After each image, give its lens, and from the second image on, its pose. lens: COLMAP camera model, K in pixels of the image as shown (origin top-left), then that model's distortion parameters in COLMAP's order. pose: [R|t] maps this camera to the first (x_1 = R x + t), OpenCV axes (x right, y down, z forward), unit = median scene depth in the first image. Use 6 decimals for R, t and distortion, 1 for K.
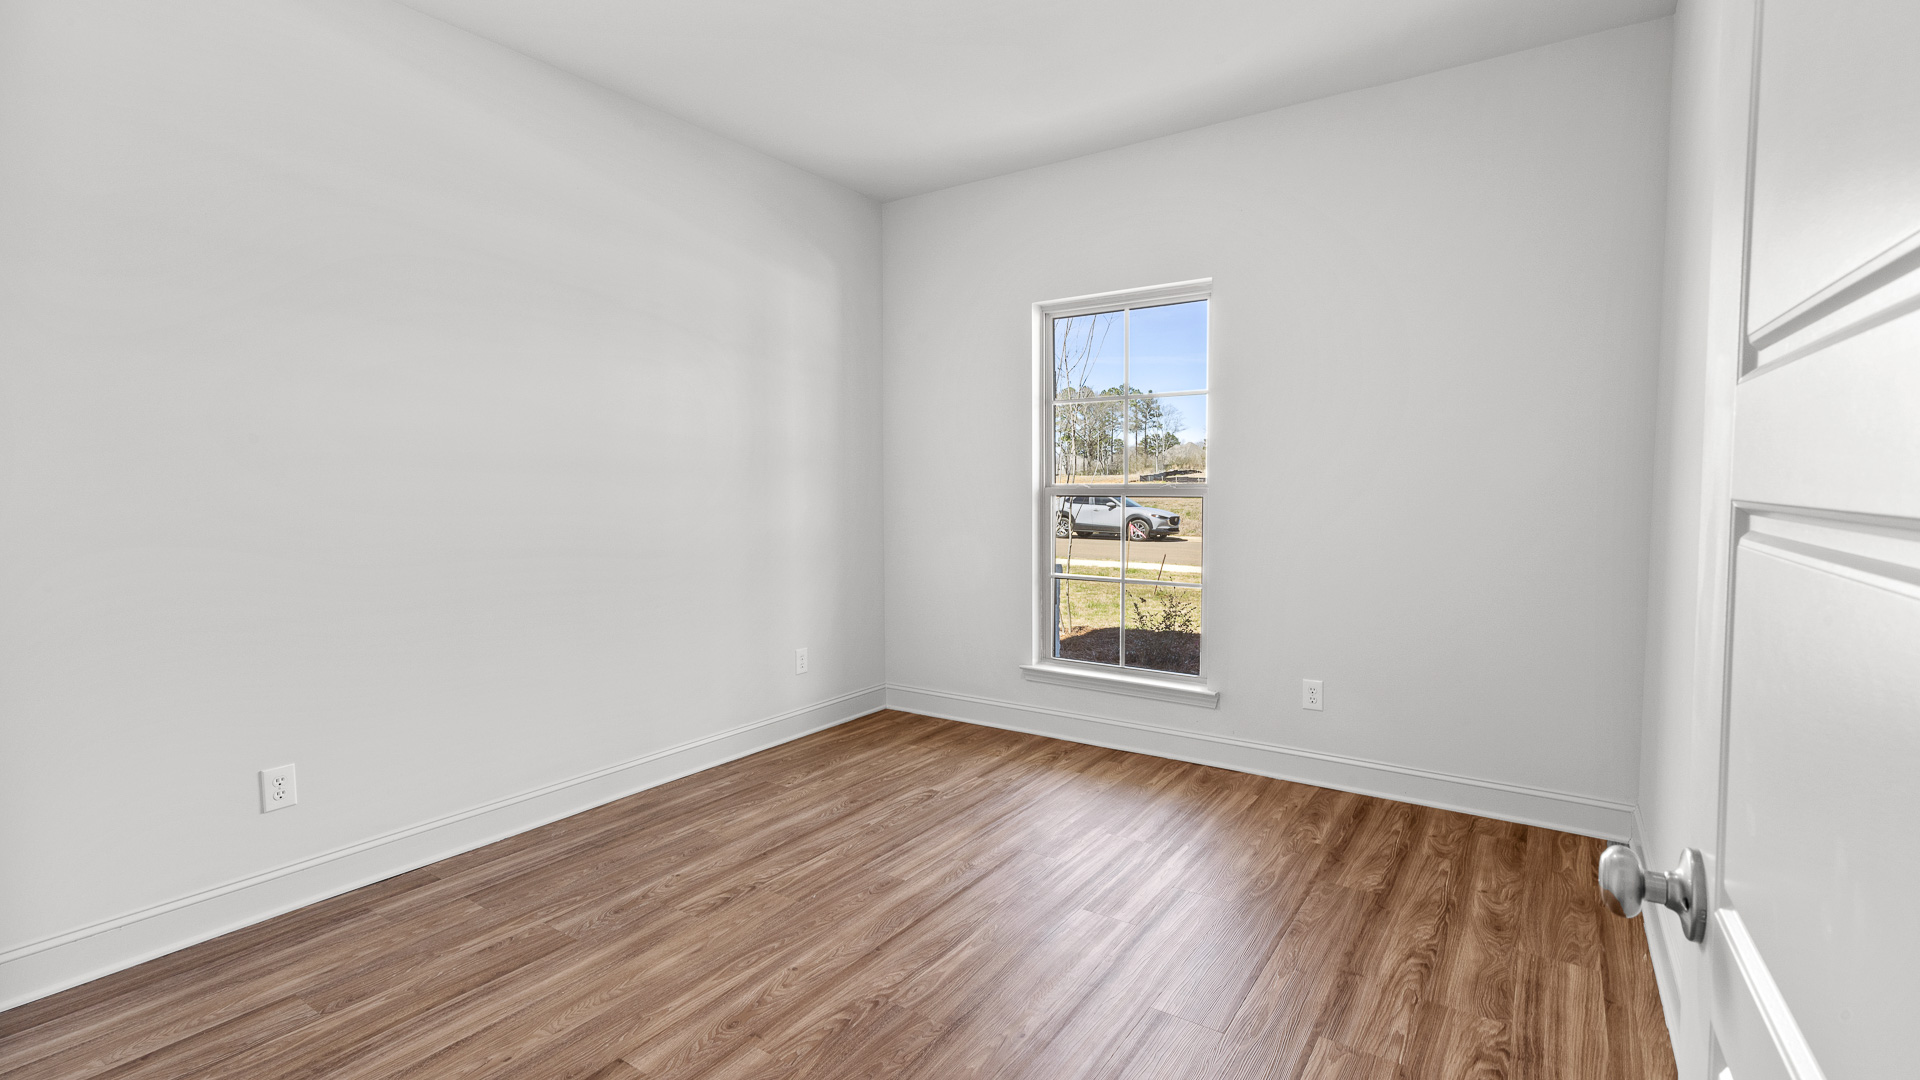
lens RADIAL K [[867.3, 0, 973.1], [0, 867.3, 527.3], [0, 0, 1]] dist [0.000975, 0.000652]
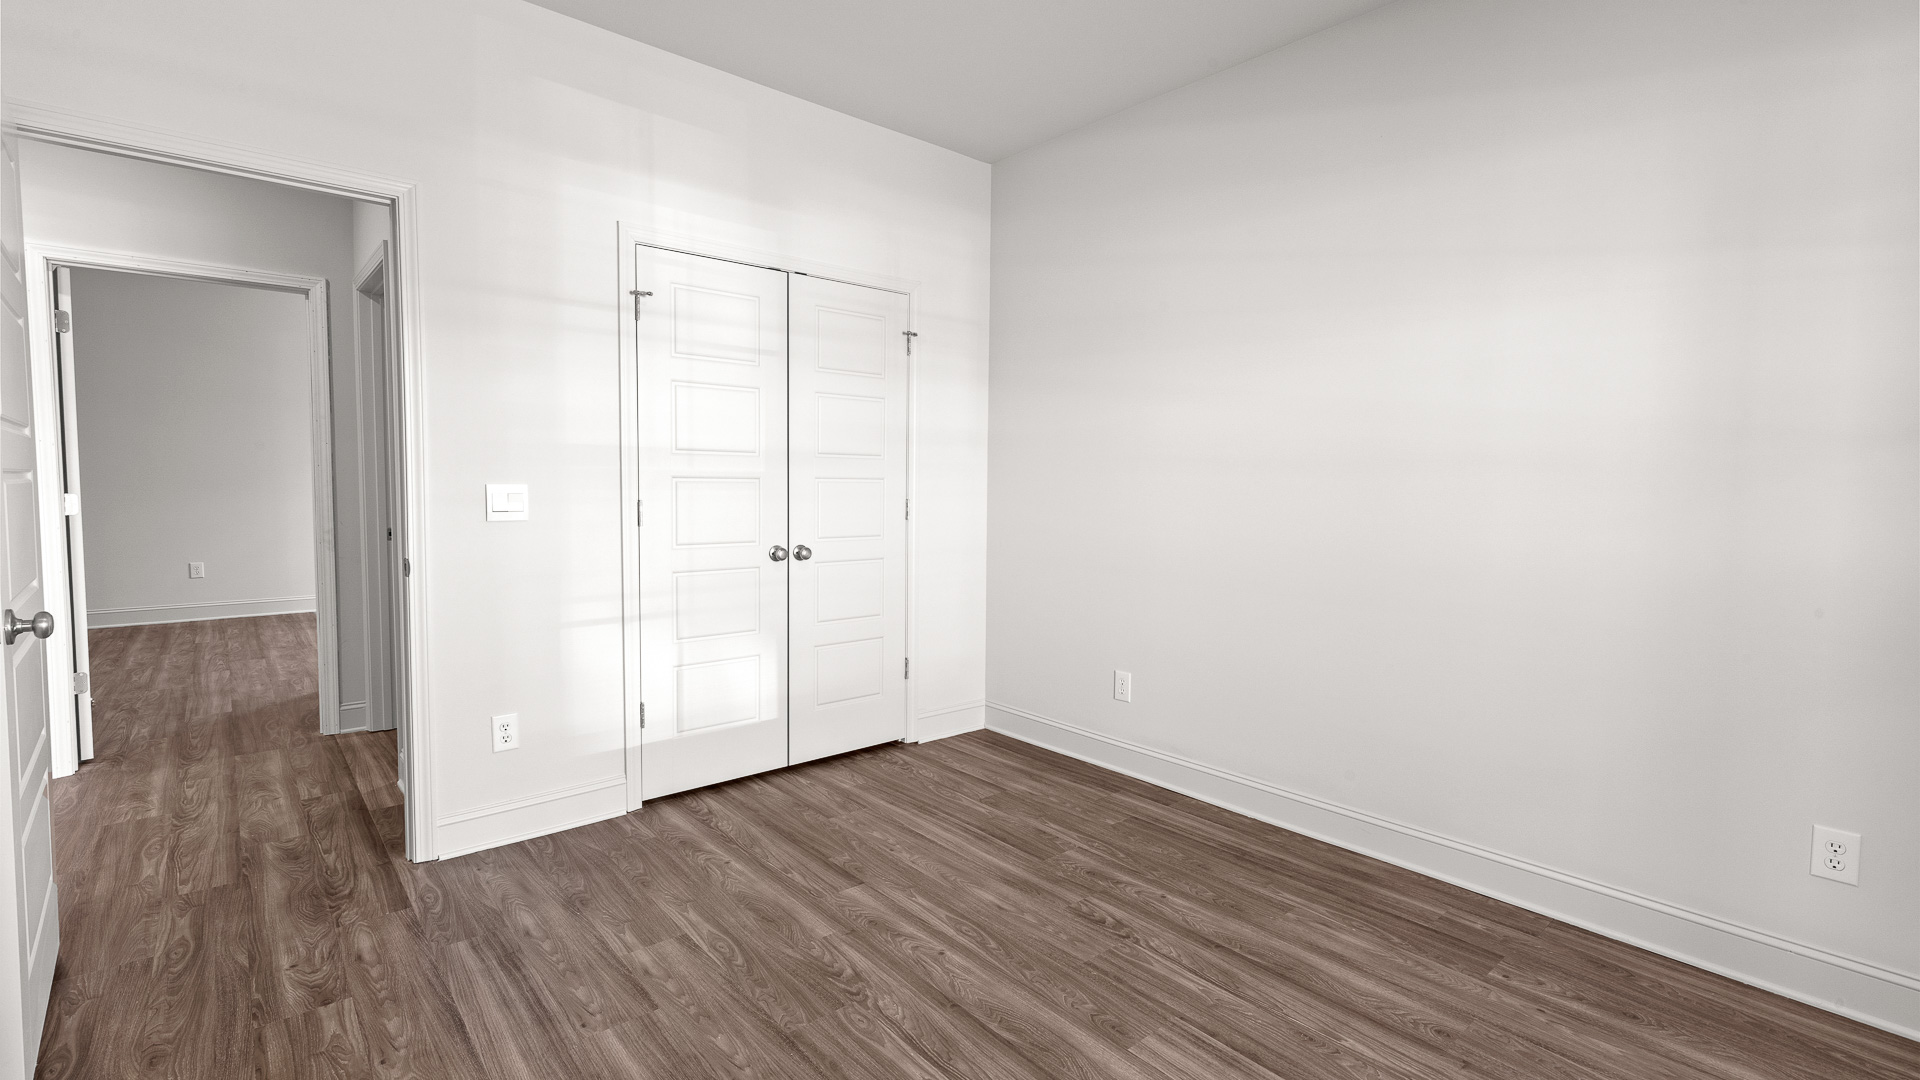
lens RADIAL K [[867.3, 0, 973.1], [0, 867.3, 527.3], [0, 0, 1]] dist [0.000975, 0.000652]
pose [[-0.264581, 0.053550, -0.962876, 0.602628], [-0.060094, 0.995601, 0.071883, -0.049319], [0.962489, 0.076882, -0.260199, 1.039222]]
